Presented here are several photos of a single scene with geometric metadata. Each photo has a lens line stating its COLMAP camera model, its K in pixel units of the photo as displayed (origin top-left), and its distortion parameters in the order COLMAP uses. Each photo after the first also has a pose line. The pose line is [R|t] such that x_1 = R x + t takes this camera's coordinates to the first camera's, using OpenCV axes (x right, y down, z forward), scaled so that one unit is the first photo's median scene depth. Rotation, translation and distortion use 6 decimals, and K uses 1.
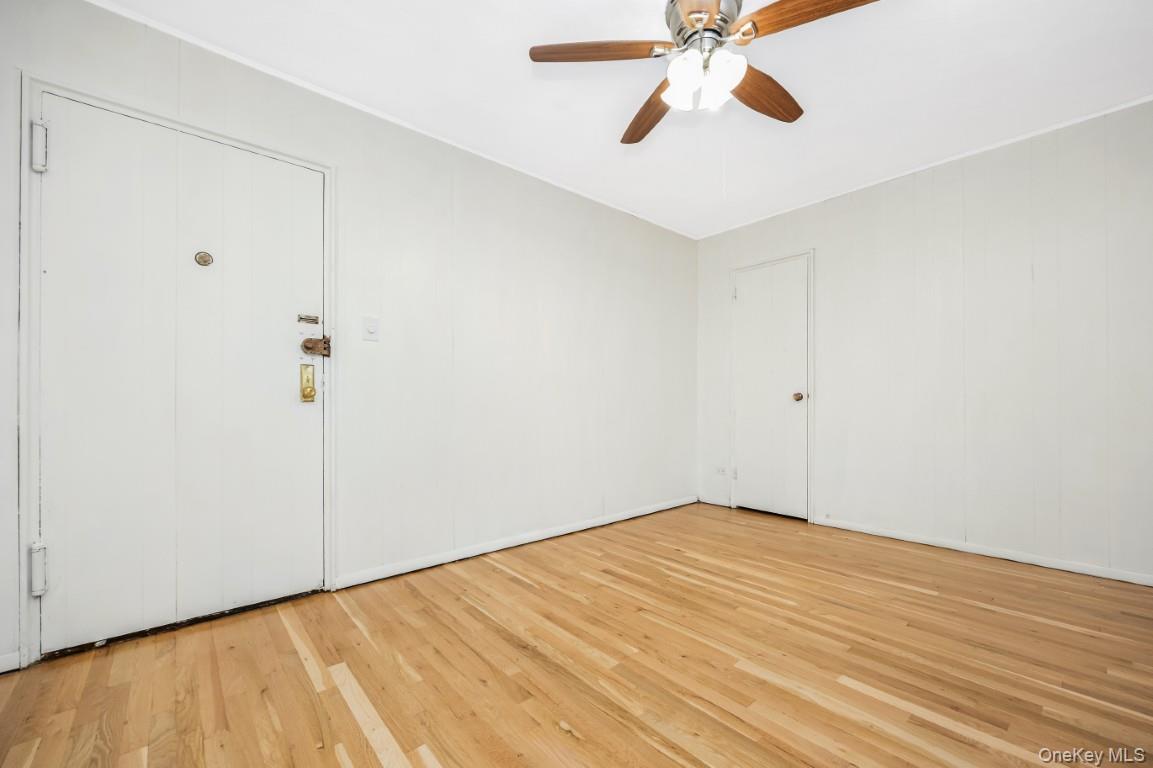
lens RADIAL K [[467.0, 0, 579.9], [0, 467.0, 399.0], [0, 0, 1]] dist [0.000337, -0.000089]
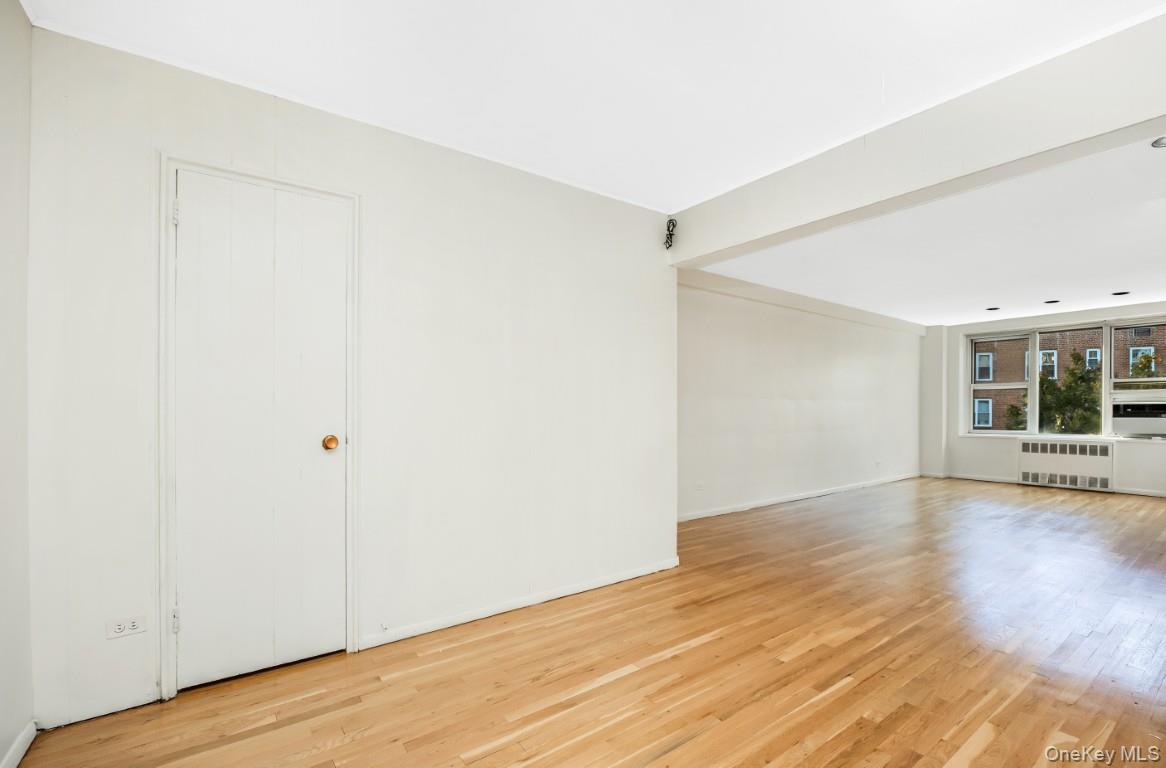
lens RADIAL K [[522.3, 0, 587.4], [0, 522.3, 411.7], [0, 0, 1]] dist [-0.008319, 0.000052]
pose [[0.075470, -0.005699, 0.997132, -0.233680], [-0.000468, 0.999983, 0.005751, -0.075926], [-0.997148, -0.000901, 0.075466, 1.016332]]
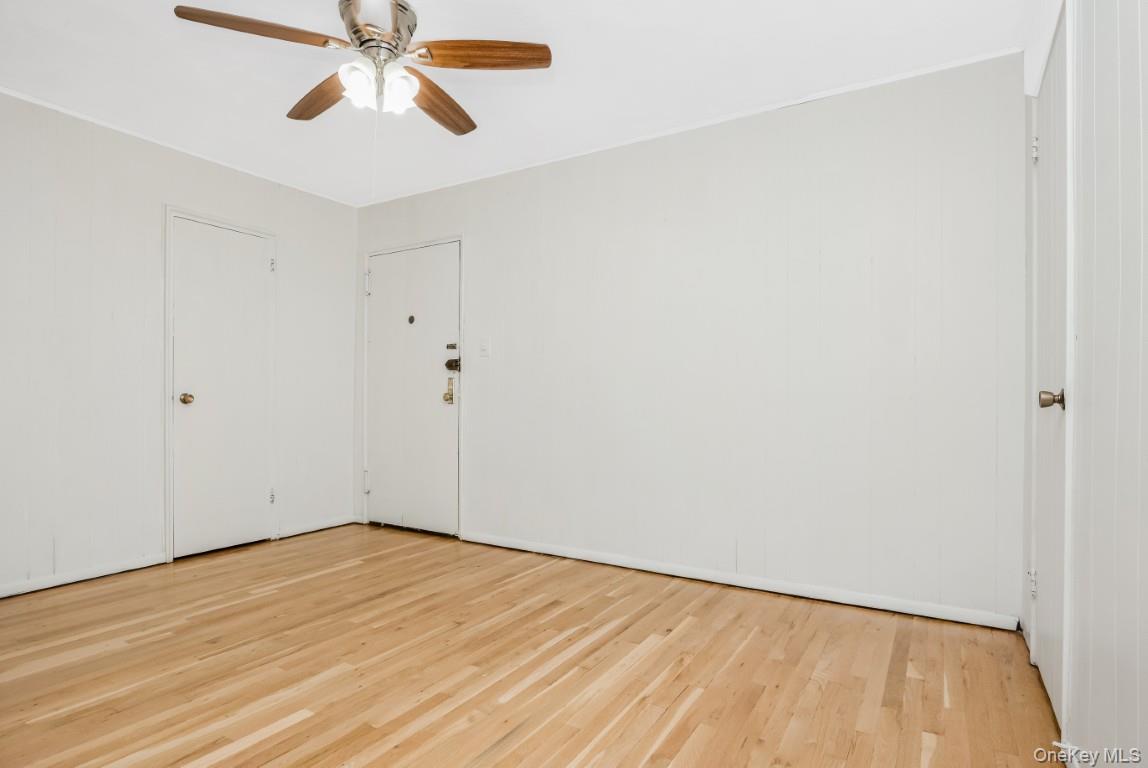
lens RADIAL K [[592.4, 0, 574.7], [0, 592.4, 400.8], [0, 0, 1]] dist [-0.015005, -0.000209]
pose [[0.297361, -0.000136, -0.954765, 1.266933], [-0.001262, 0.999999, -0.000535, -0.001912], [0.954764, 0.001364, 0.297361, 0.813432]]
